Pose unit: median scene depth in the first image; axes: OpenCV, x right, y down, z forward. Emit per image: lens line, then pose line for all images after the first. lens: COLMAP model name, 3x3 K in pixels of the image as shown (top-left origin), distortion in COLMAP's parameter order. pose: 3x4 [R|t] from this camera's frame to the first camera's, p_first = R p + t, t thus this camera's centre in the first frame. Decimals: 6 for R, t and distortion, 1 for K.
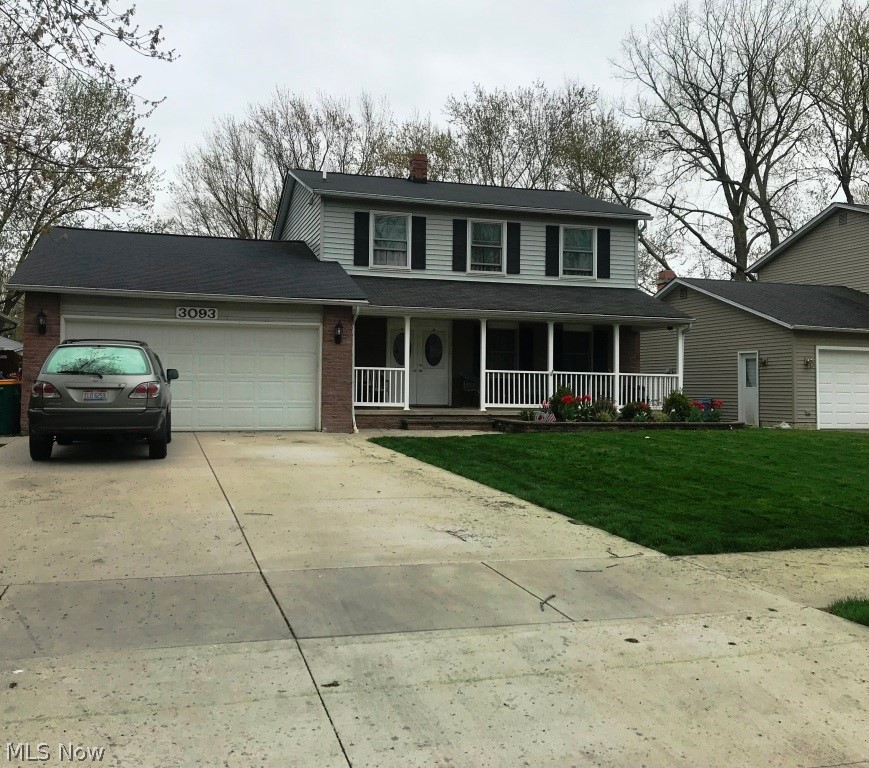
lens RADIAL K [[791.8, 0, 431.7], [0, 791.8, 391.1], [0, 0, 1]] dist [0.061247, 0.000000]
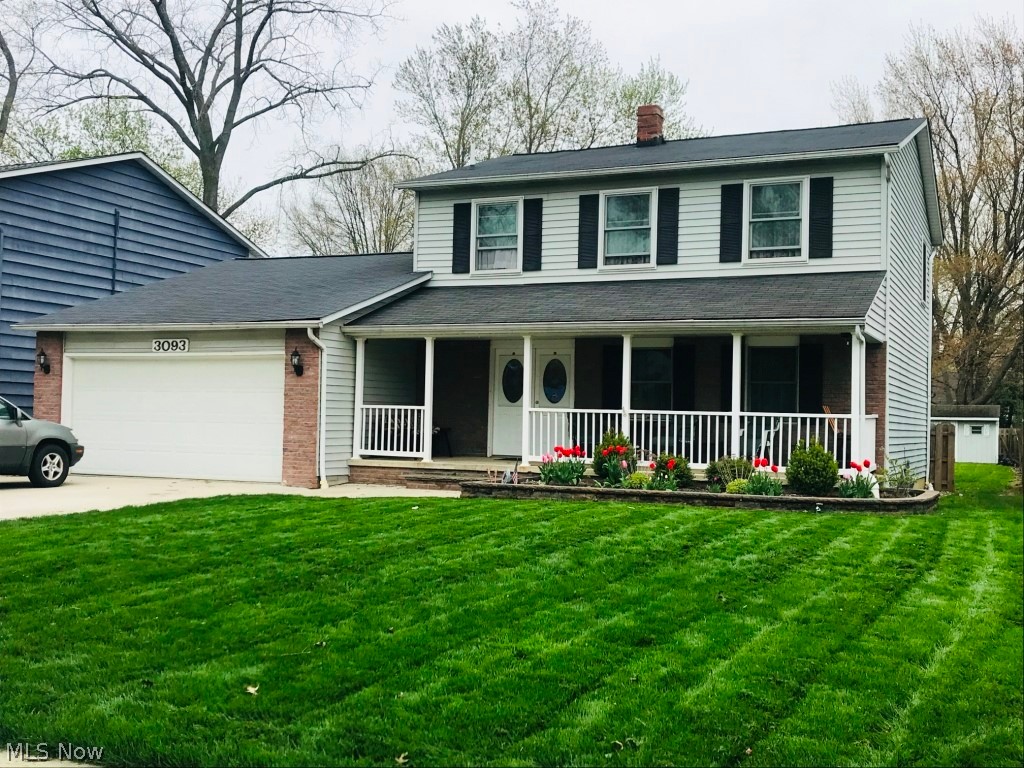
lens RADIAL K [[1187.5, 0, 512.8], [0, 1187.5, 378.4], [0, 0, 1]] dist [0.102966, 0.000000]
pose [[0.754035, -0.022875, -0.656436, 0.687861], [-0.021151, 0.998029, -0.059074, 0.008827], [0.656494, 0.058428, 0.752065, 0.181387]]
